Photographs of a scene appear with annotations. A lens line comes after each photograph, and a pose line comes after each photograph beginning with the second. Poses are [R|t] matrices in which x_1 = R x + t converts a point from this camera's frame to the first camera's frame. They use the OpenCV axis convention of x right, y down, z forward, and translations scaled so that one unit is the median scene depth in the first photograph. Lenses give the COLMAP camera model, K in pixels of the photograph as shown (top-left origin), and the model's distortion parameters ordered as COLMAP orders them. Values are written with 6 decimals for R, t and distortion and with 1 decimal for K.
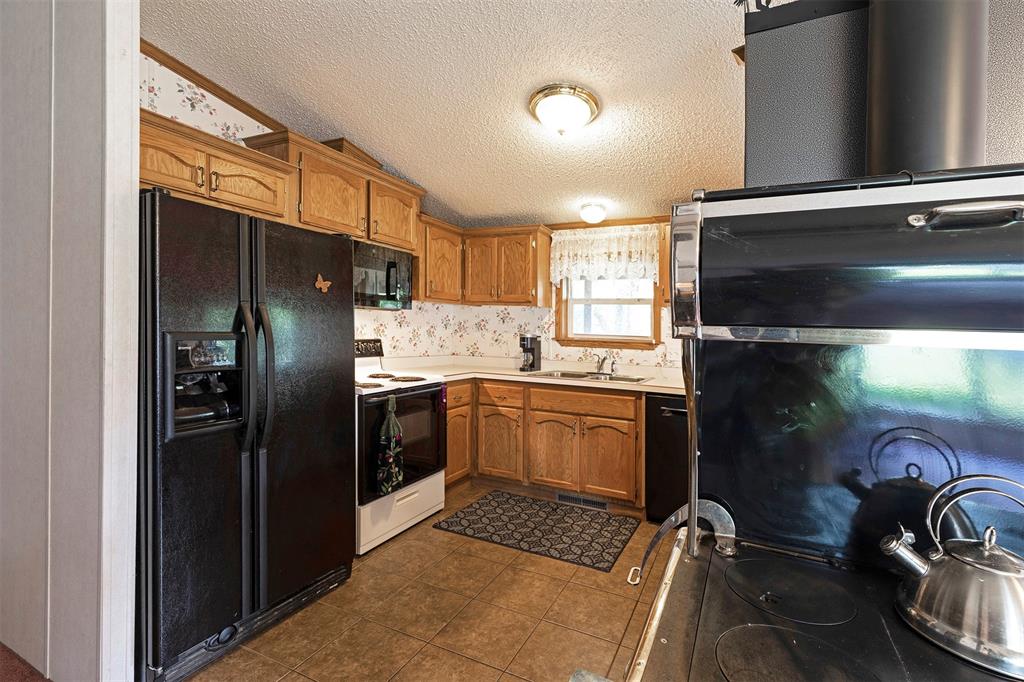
lens RADIAL K [[467.3, 0, 515.2], [0, 467.3, 340.7], [0, 0, 1]] dist [0.001736, 0.001490]
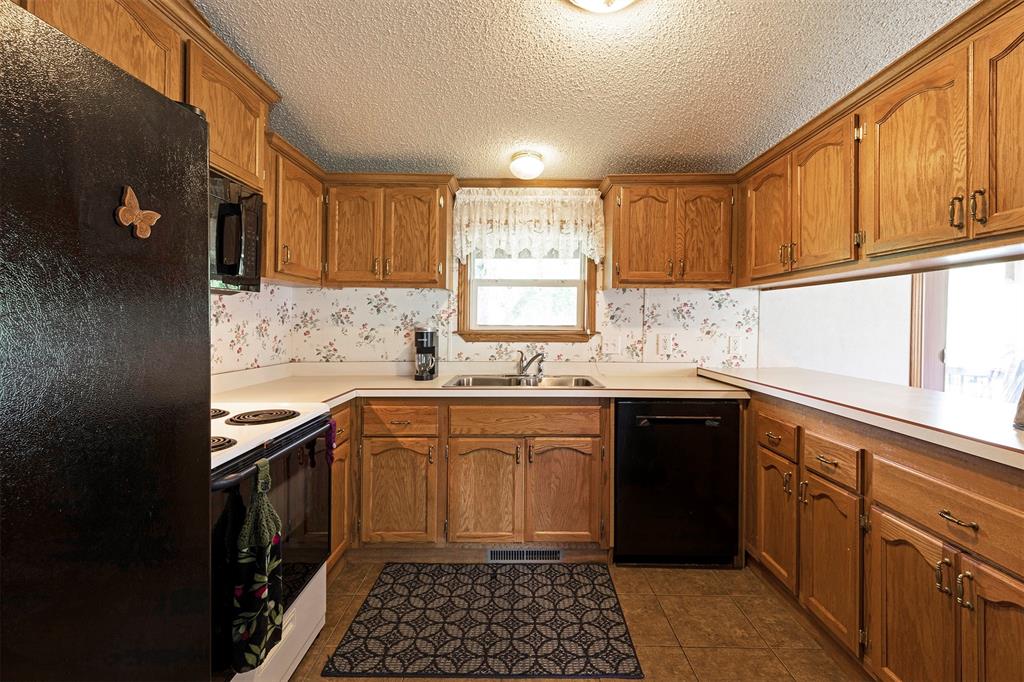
lens RADIAL K [[467.3, 0, 509.1], [0, 467.3, 309.7], [0, 0, 1]] dist [0.001736, 0.001490]
pose [[0.895310, -0.015963, 0.445158, -0.191030], [0.033927, 0.998898, -0.032415, -0.014995], [-0.444150, 0.044125, 0.894865, 0.327177]]
